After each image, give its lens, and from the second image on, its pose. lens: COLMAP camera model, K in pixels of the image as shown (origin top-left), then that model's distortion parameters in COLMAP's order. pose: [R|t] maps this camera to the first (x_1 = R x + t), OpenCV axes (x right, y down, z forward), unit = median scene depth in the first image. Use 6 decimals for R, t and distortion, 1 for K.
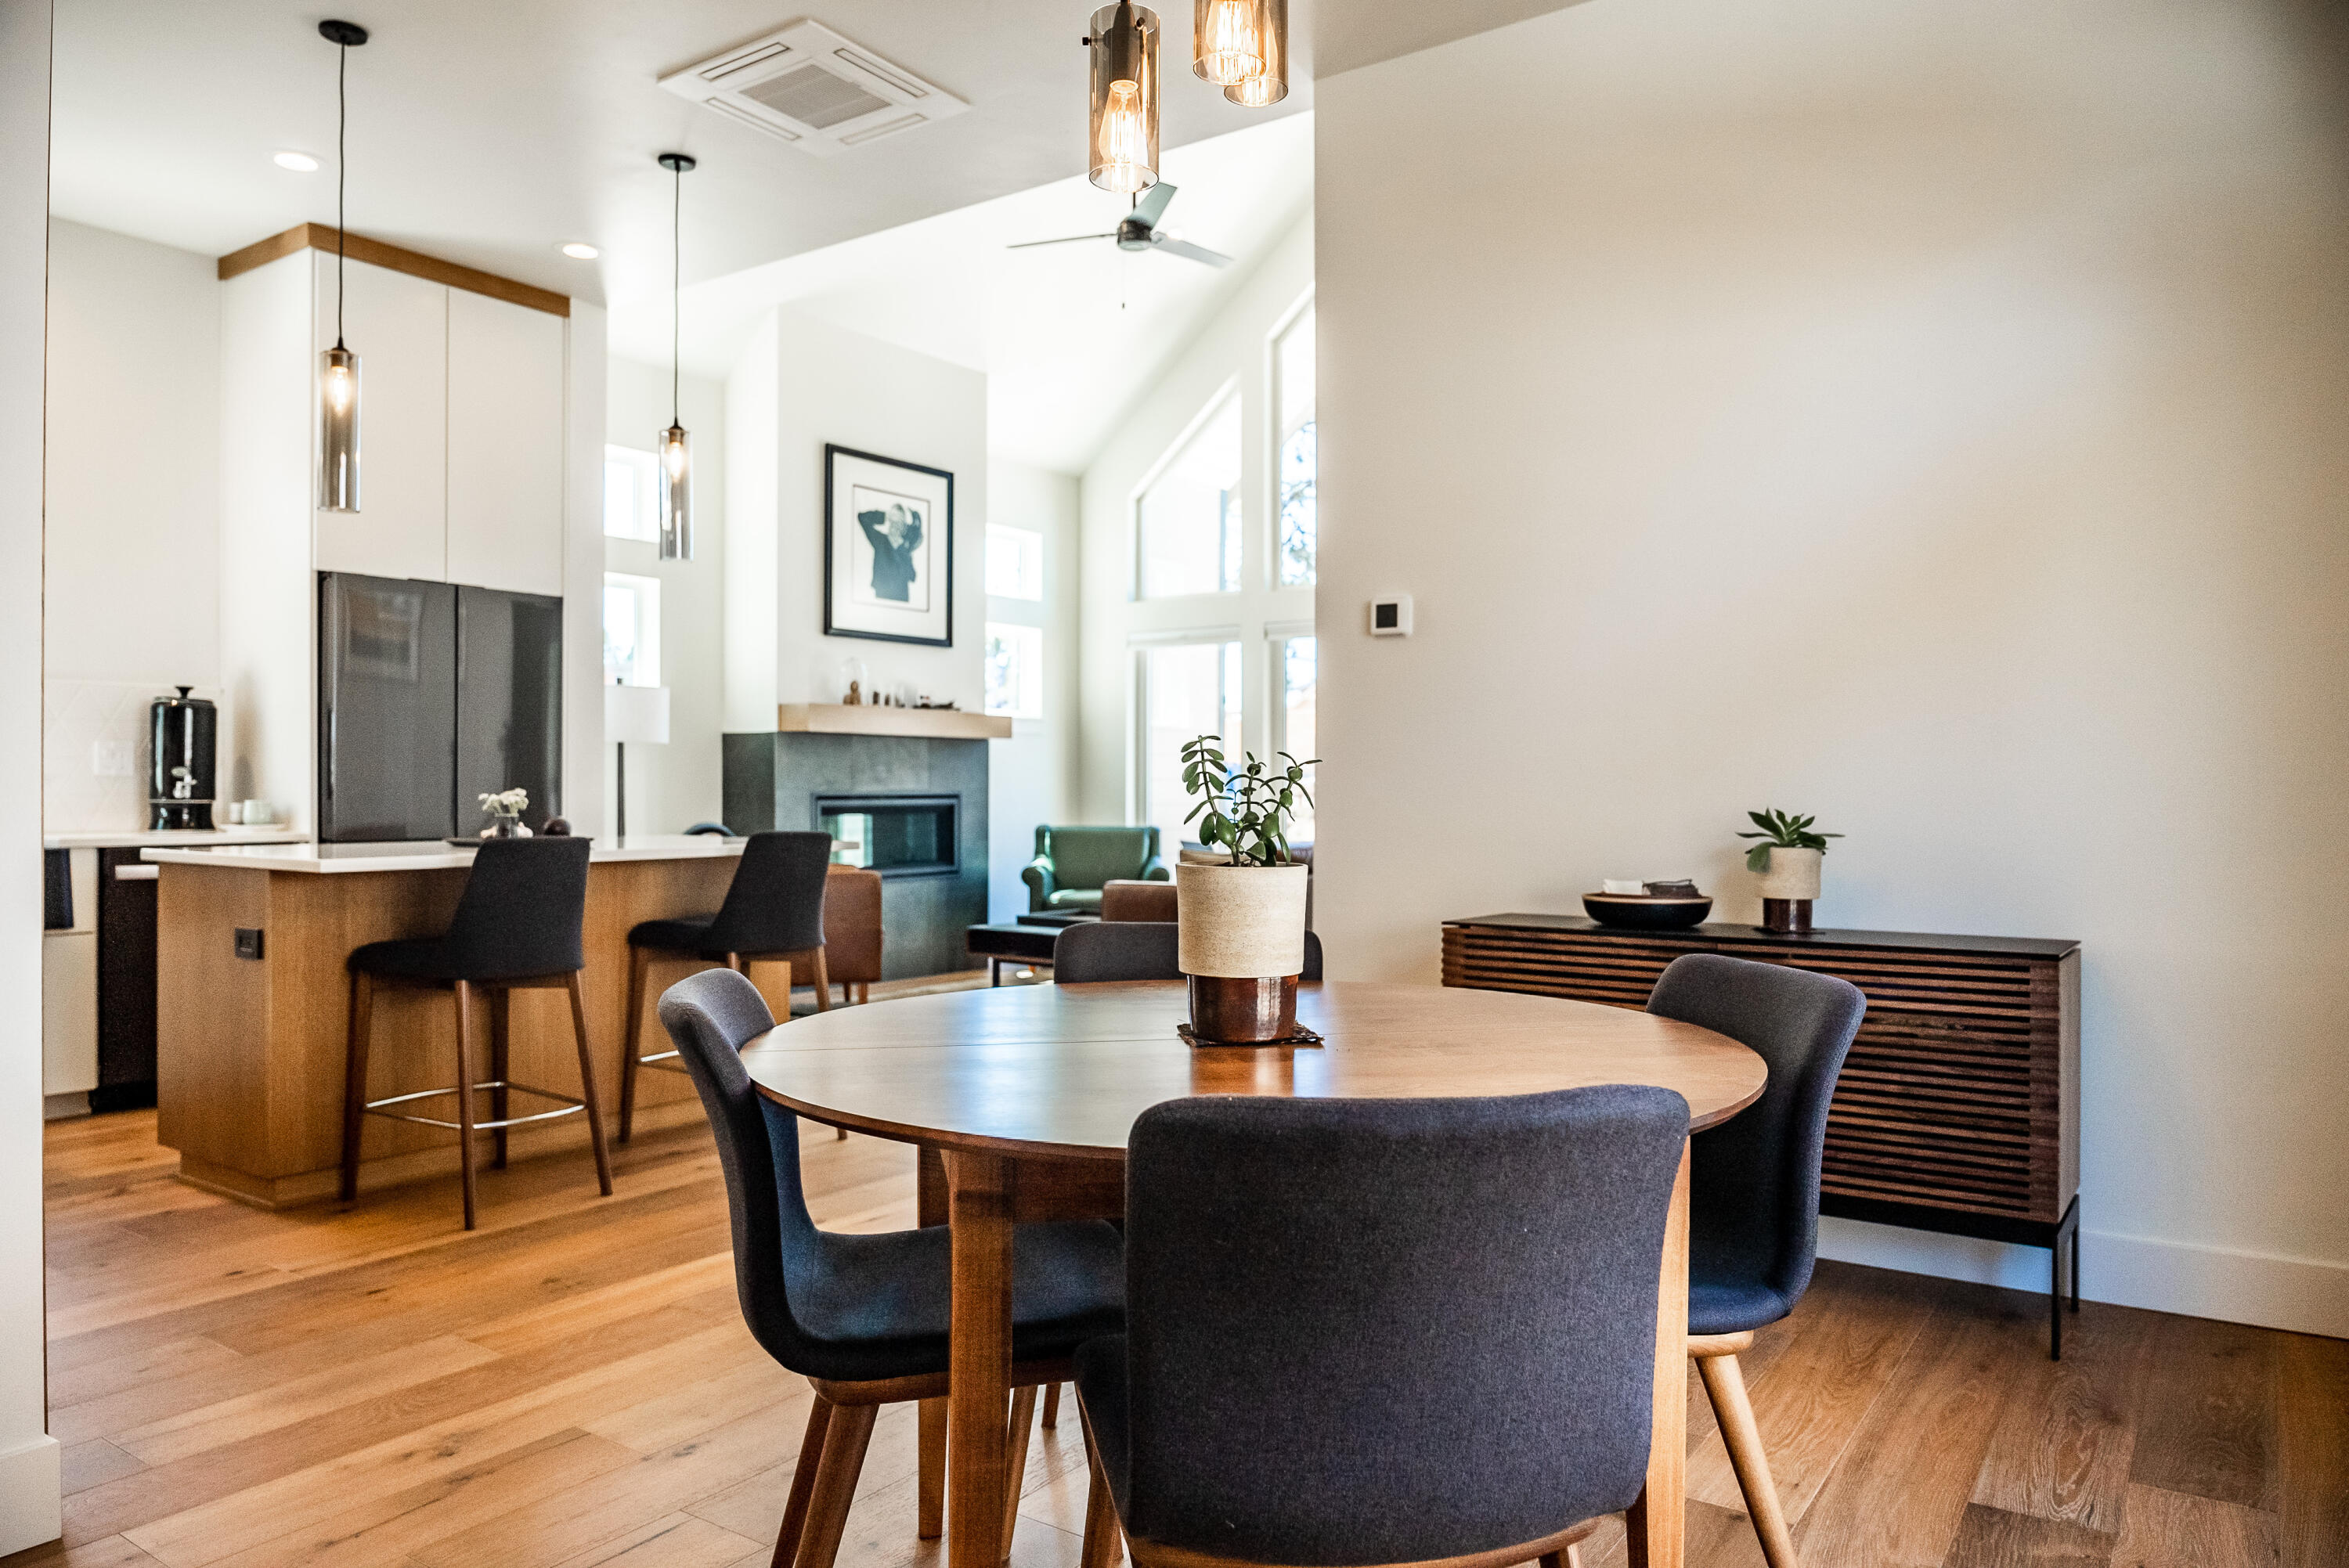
lens RADIAL K [[1583.3, 0, 1174.5], [0, 1583.3, 784.0], [0, 0, 1]] dist [-0.004396, 0.001225]
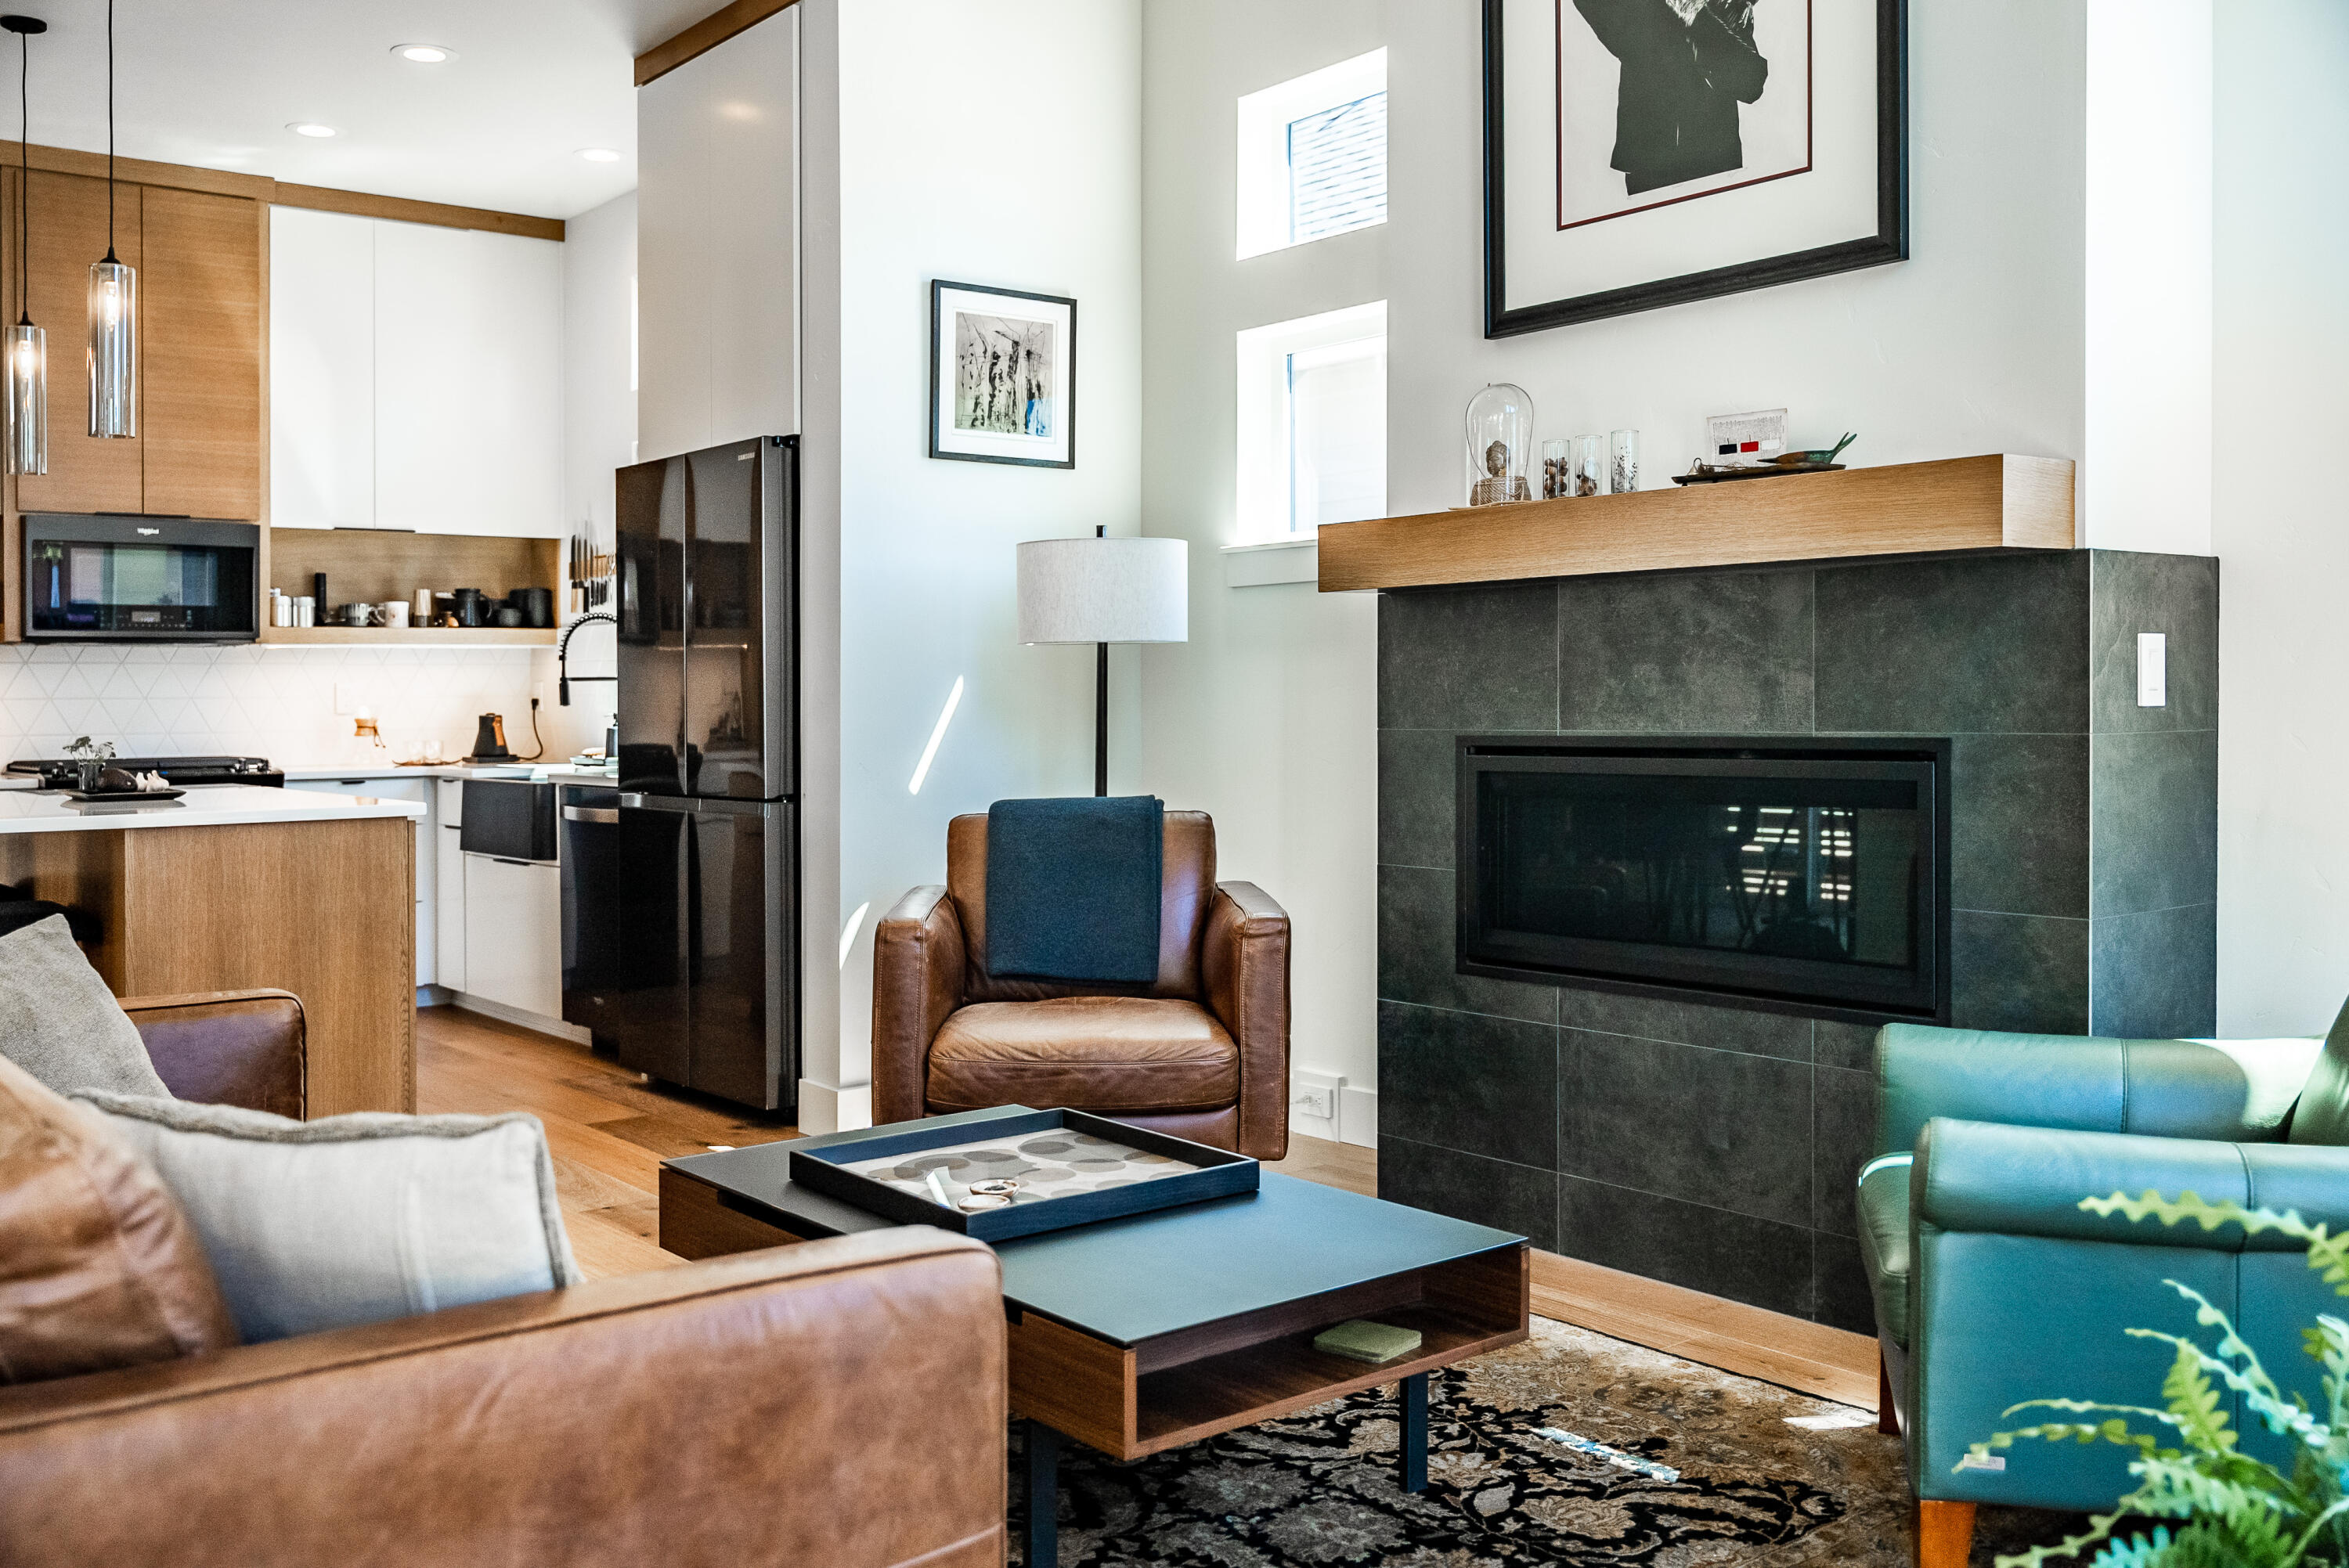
lens RADIAL K [[2134.2, 0, 1174.5], [0, 2134.2, 784.0], [0, 0, 1]] dist [-0.011047, -0.004885]
pose [[-0.263419, 0.035876, -0.964014, 0.327138], [0.009706, 0.999356, 0.034539, -0.002125], [0.964633, -0.000258, -0.263598, 1.101145]]
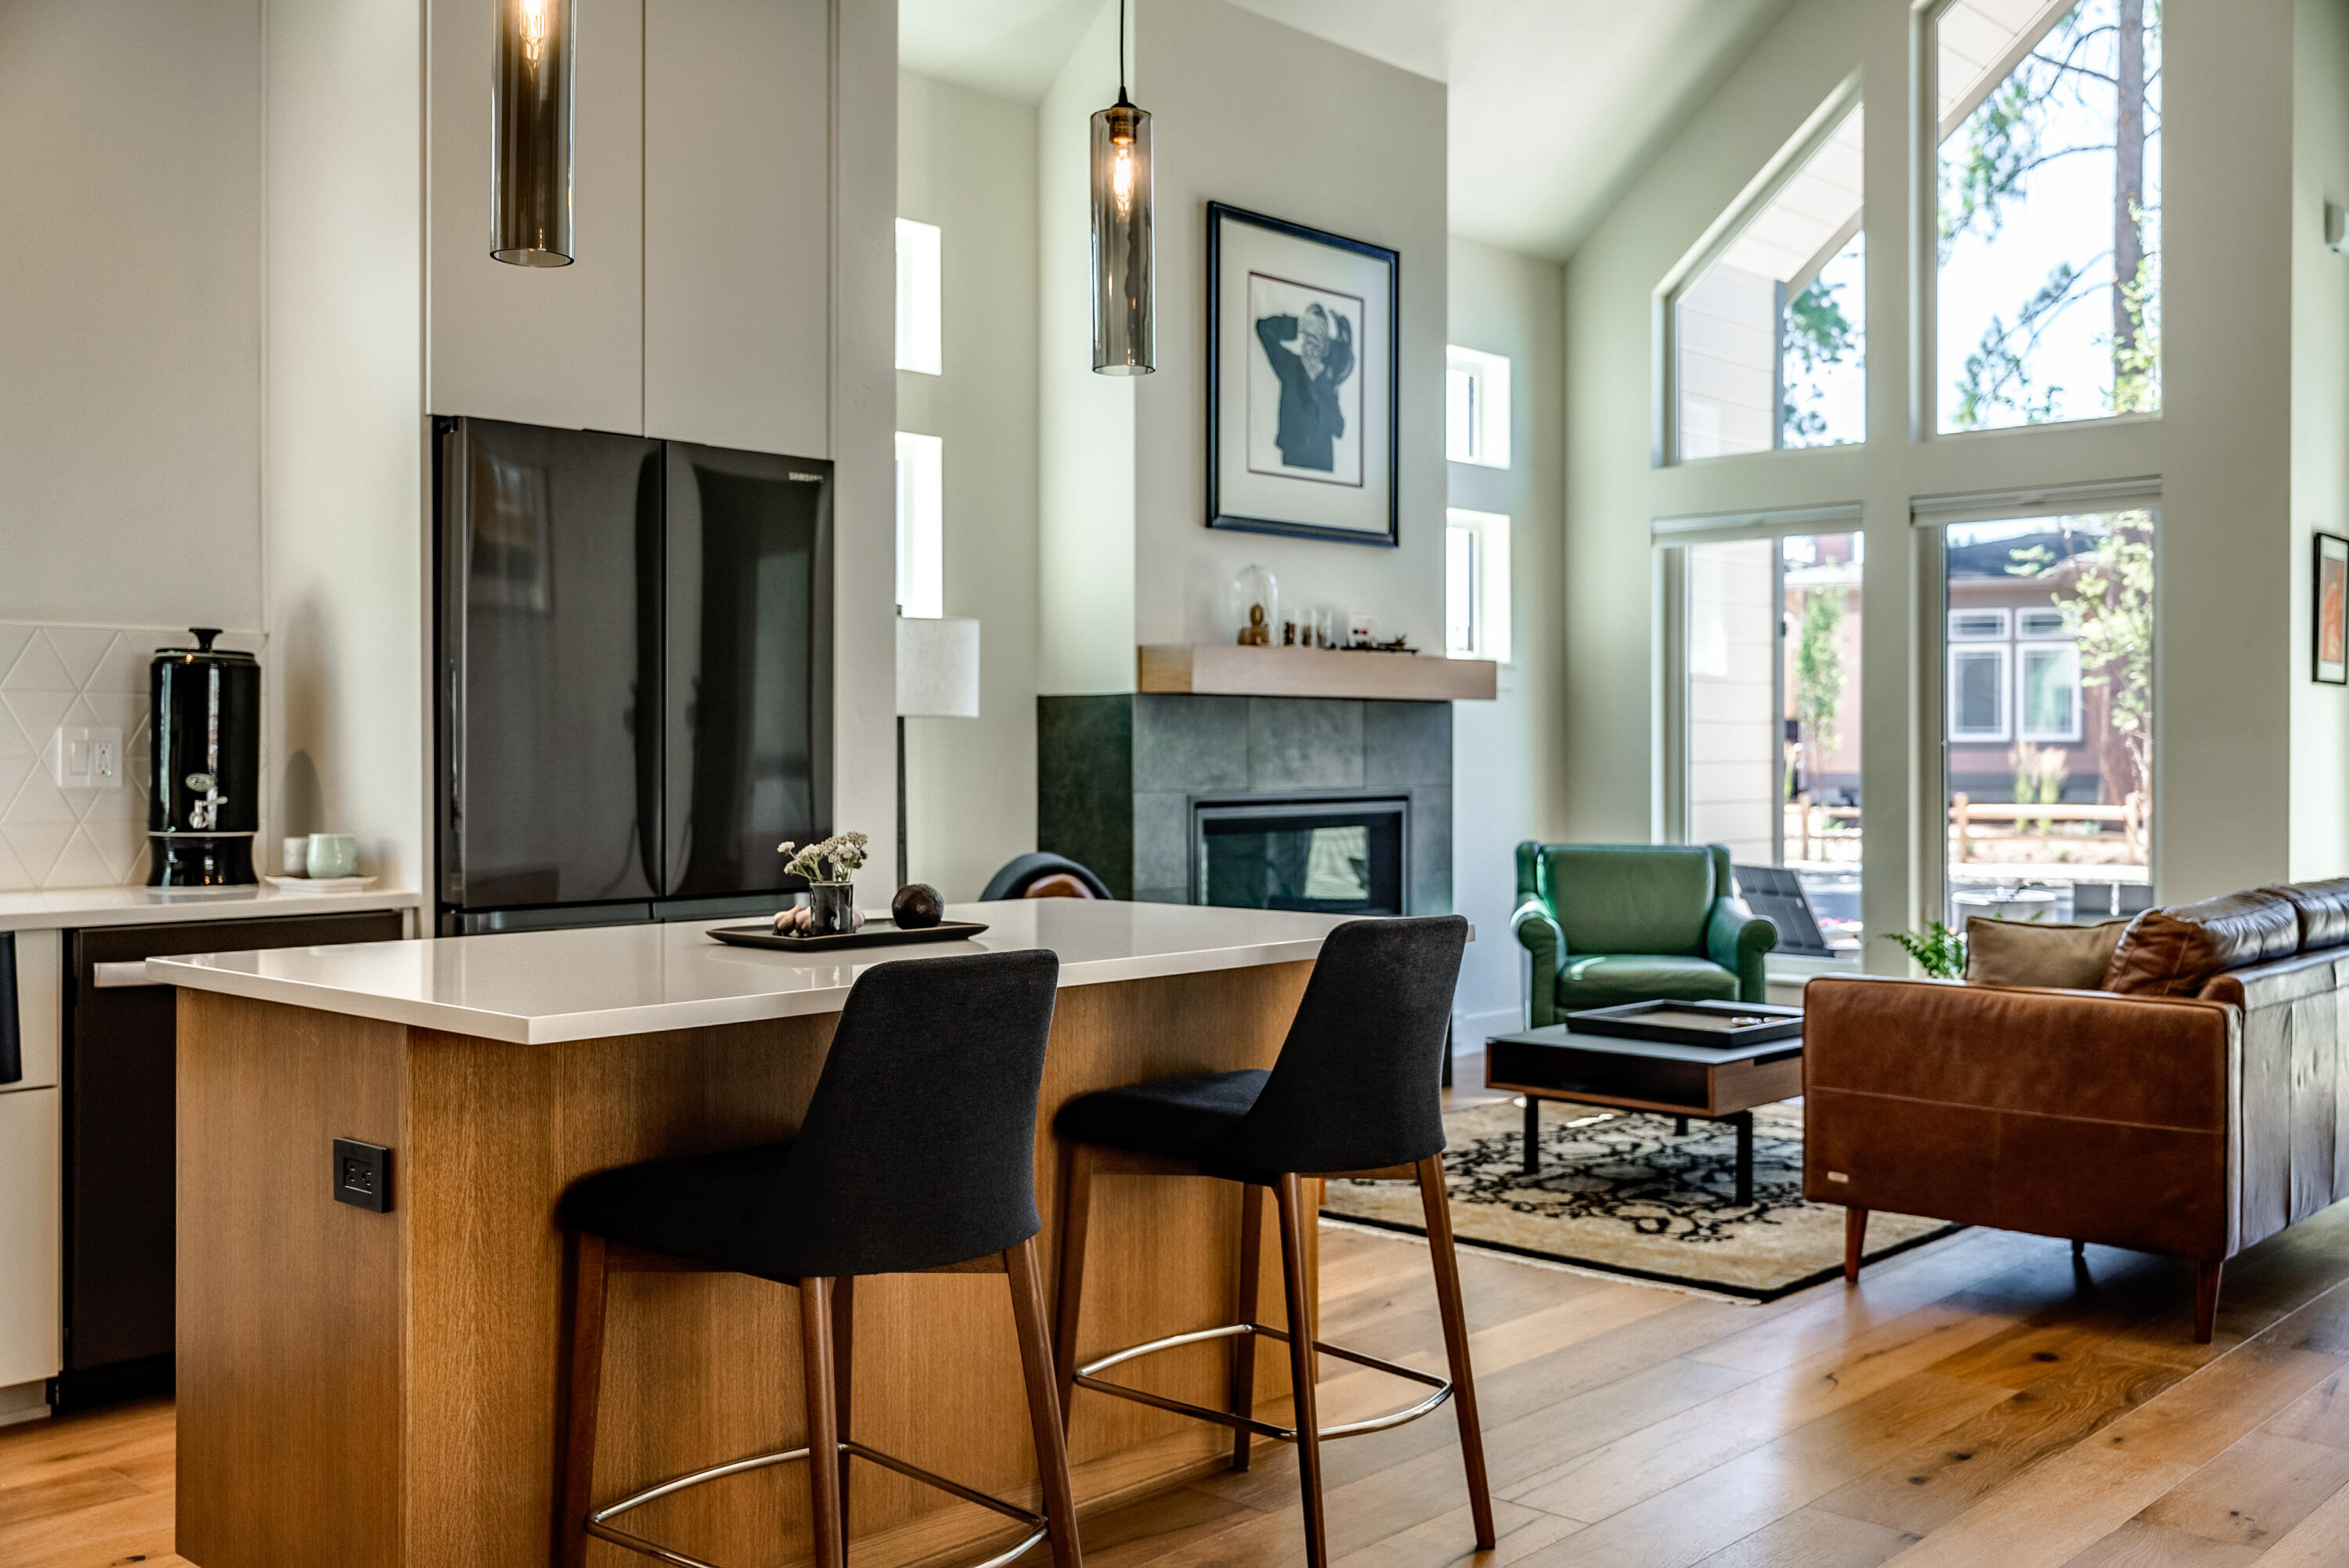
lens RADIAL K [[2245.0, 0, 1176.4], [0, 2245.0, 725.9], [0, 0, 1]] dist [0.010930, -0.008863]
pose [[0.990785, -0.004177, -0.135377, -0.123771], [0.002909, 0.999950, -0.009559, -0.012936], [0.135410, 0.009077, 0.990748, 0.178927]]
